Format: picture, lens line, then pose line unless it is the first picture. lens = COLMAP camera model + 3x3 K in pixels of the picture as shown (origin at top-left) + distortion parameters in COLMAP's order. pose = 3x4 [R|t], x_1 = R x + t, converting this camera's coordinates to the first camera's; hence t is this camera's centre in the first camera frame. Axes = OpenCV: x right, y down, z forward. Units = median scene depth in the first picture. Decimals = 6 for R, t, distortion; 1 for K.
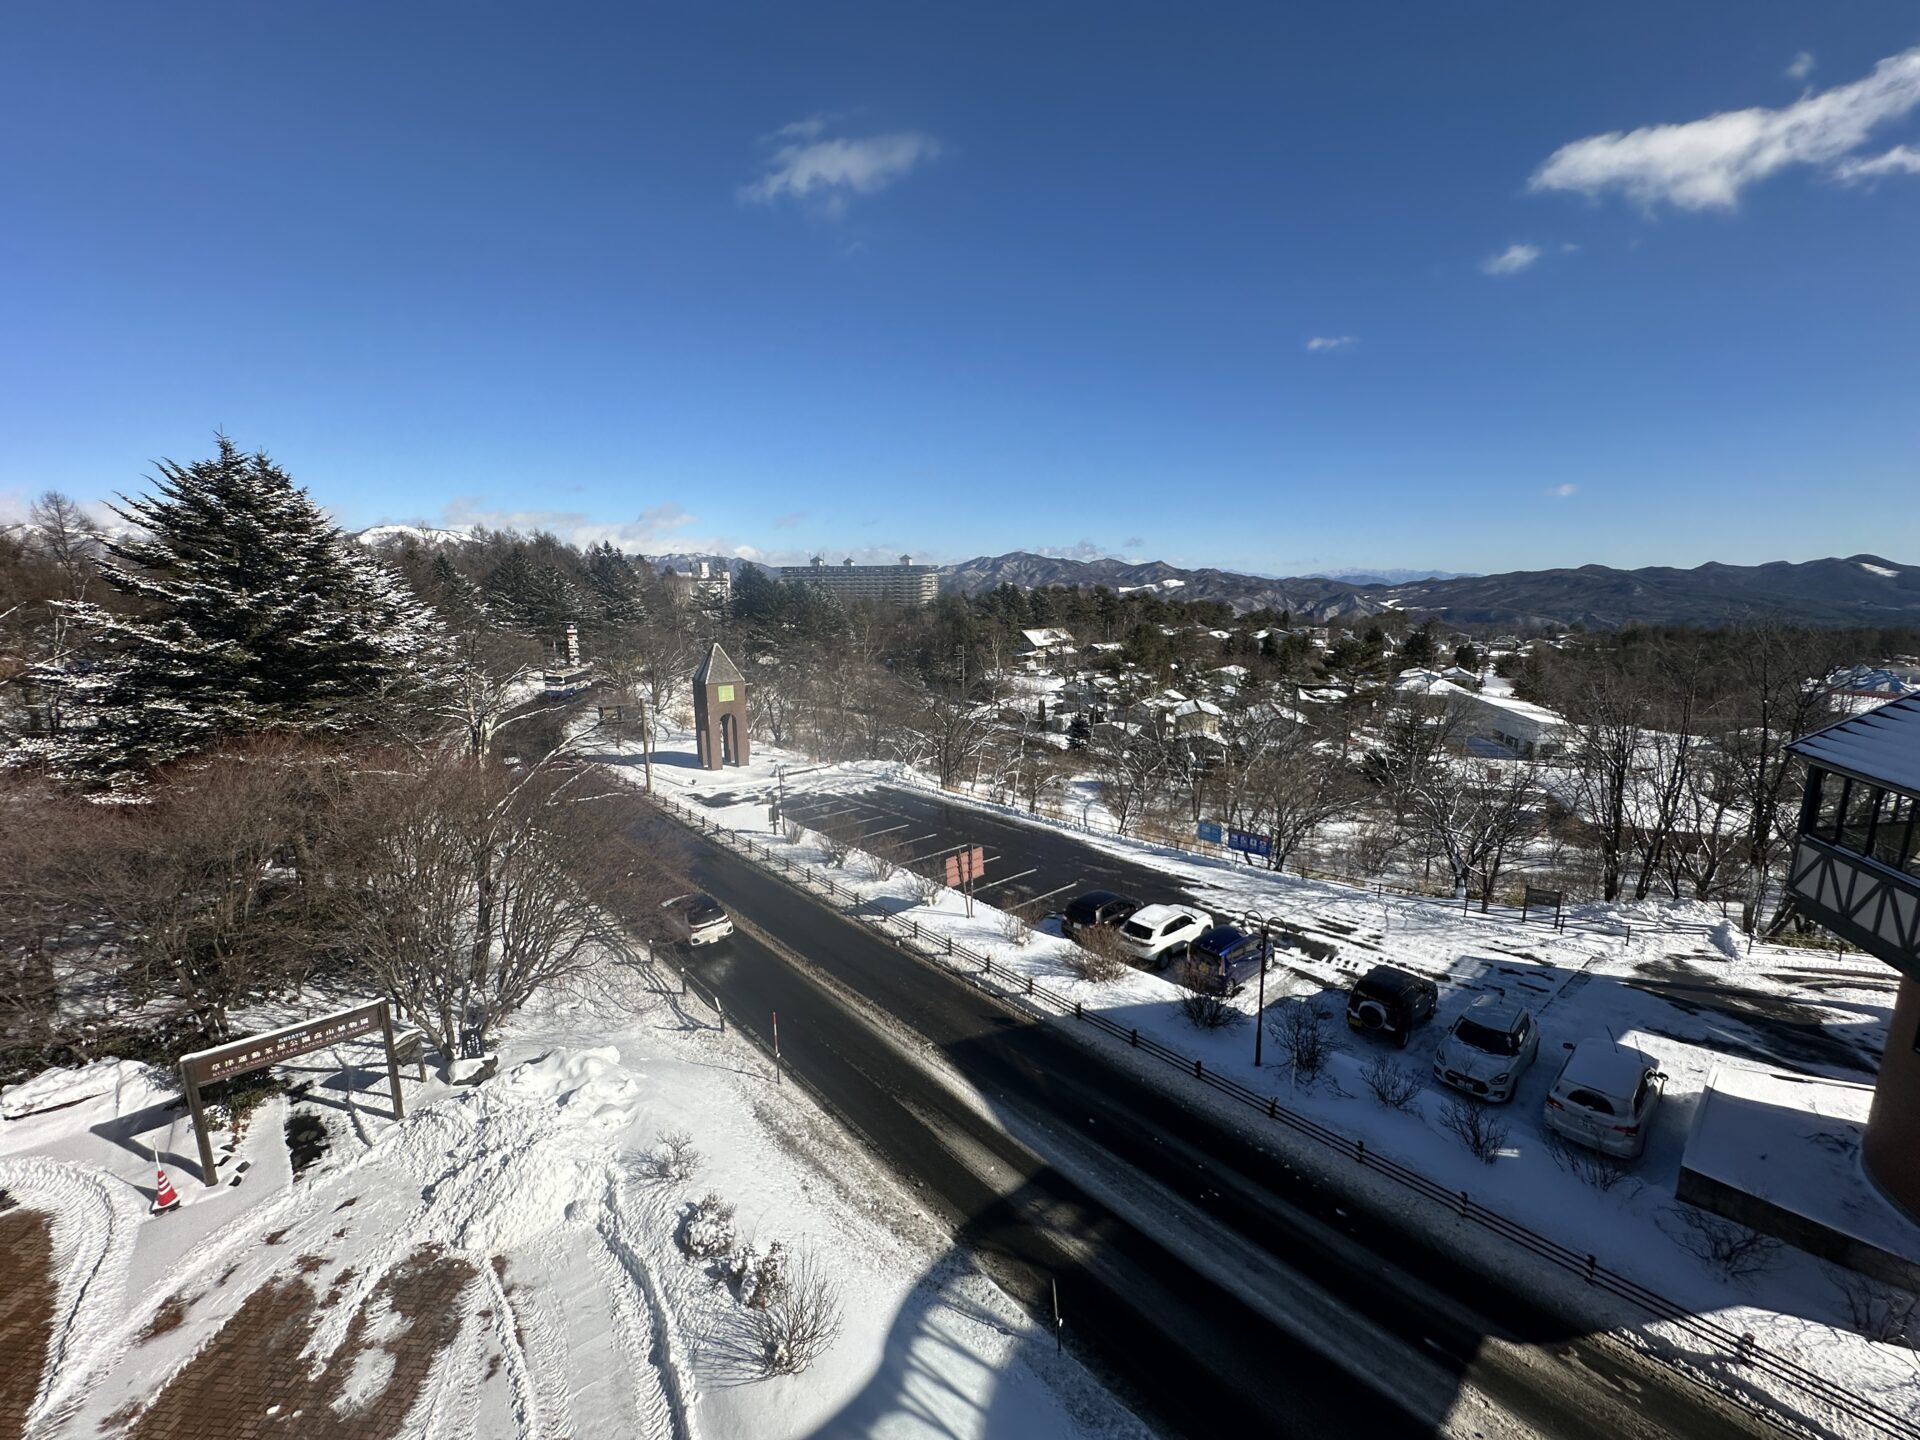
lens RADIAL K [[765.4, 0, 960.0], [0, 765.4, 720.0], [0, 0, 1]] dist [-0.001651, 0.000098]
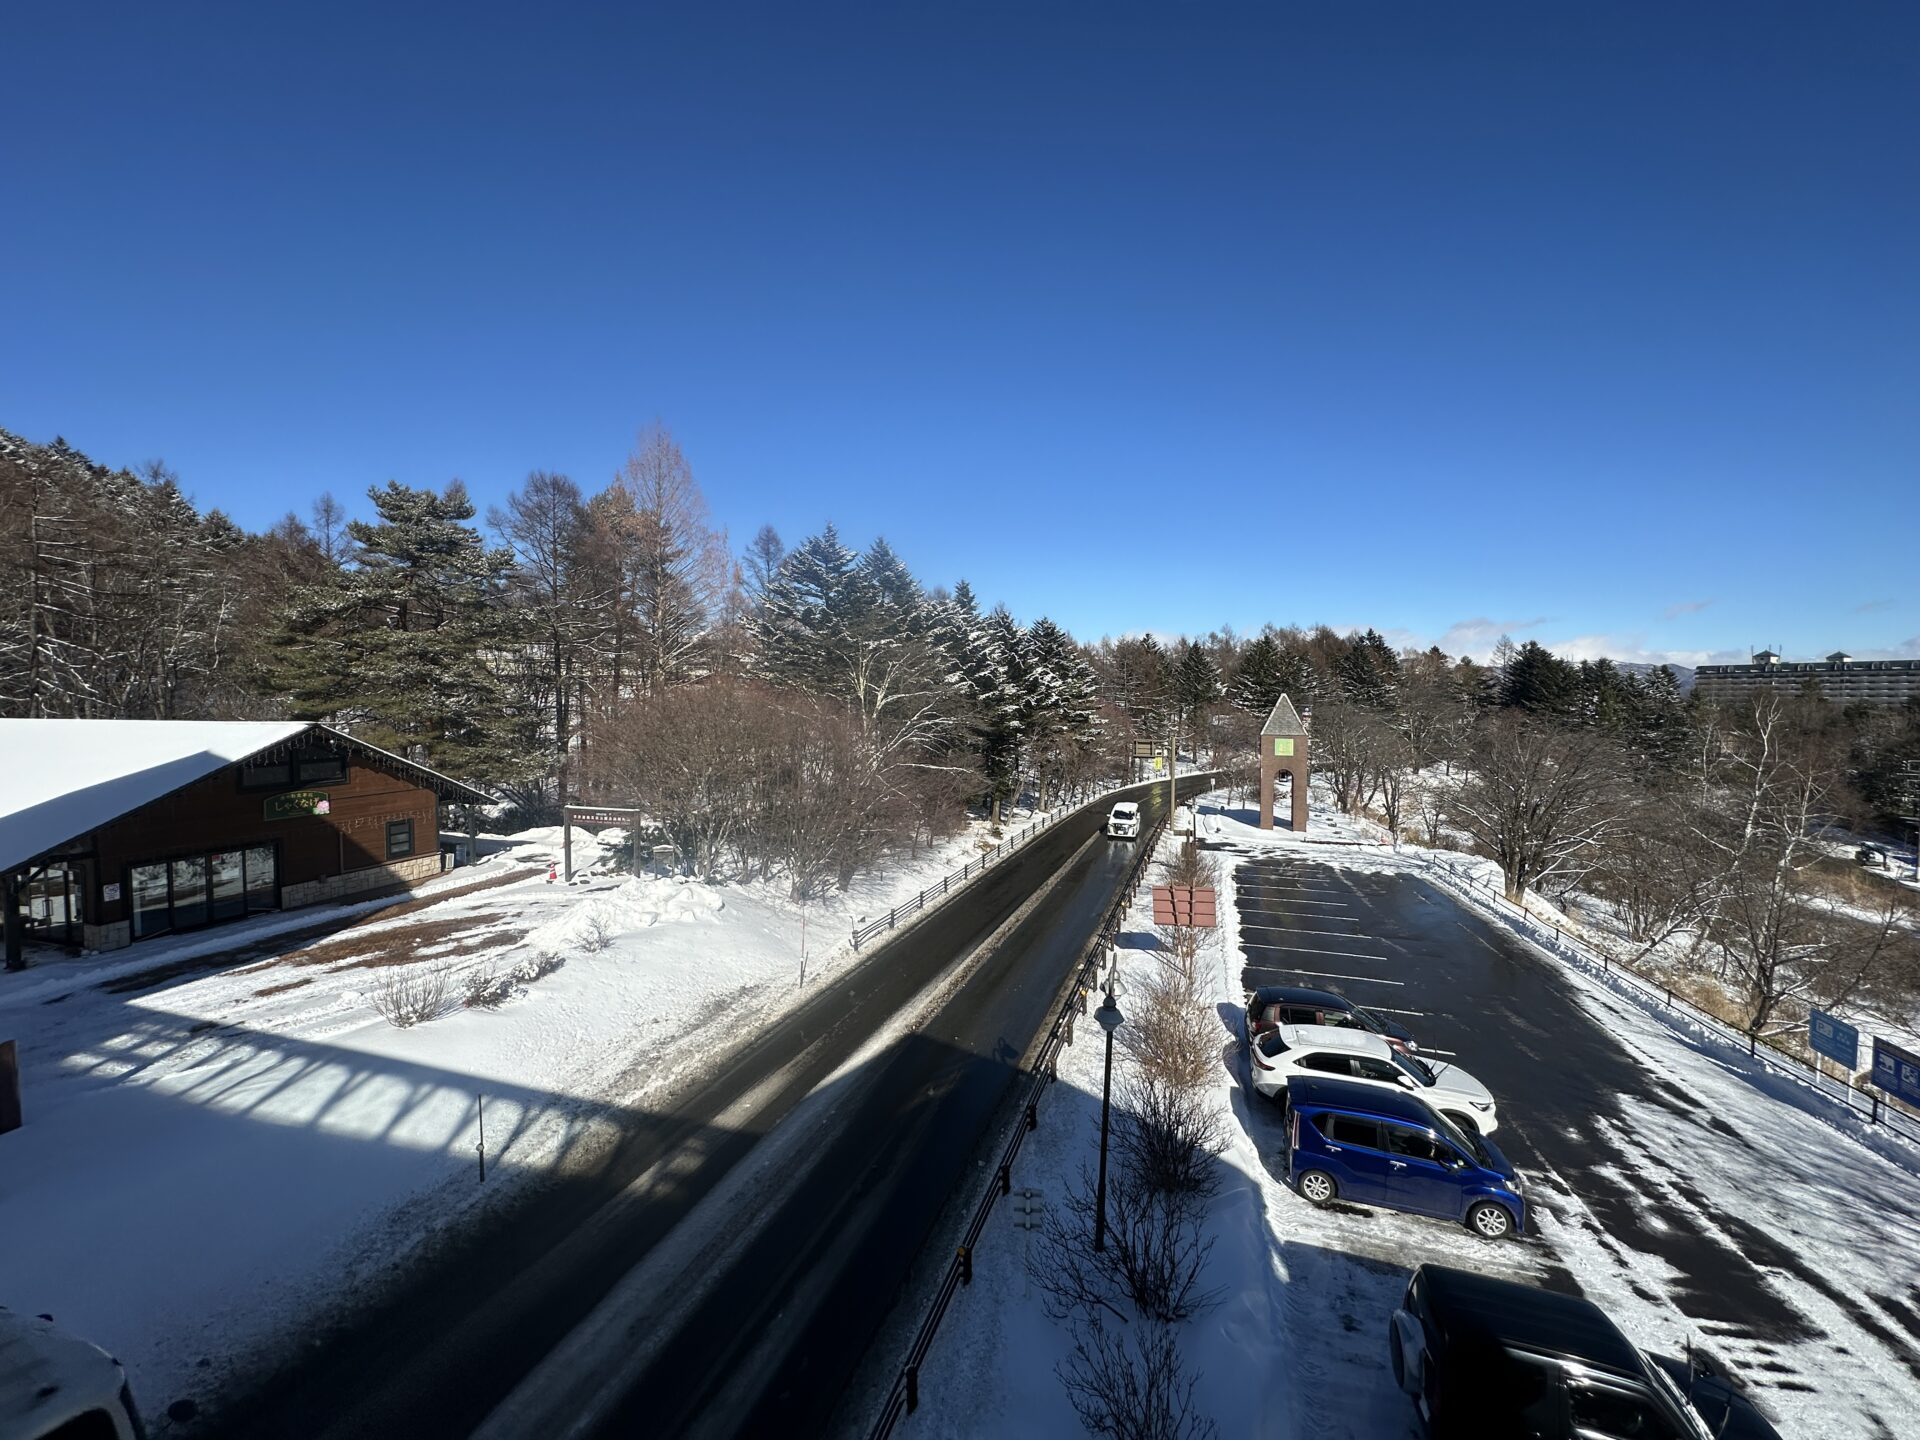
lens RADIAL K [[765.4, 0, 960.0], [0, 765.4, 720.0], [0, 0, 1]] dist [-0.001651, 0.000098]
pose [[0.512875, 0.035365, -0.857735, 0.545575], [-0.159884, 0.985604, -0.054964, 0.089242], [0.843443, 0.165328, 0.511146, 0.402459]]
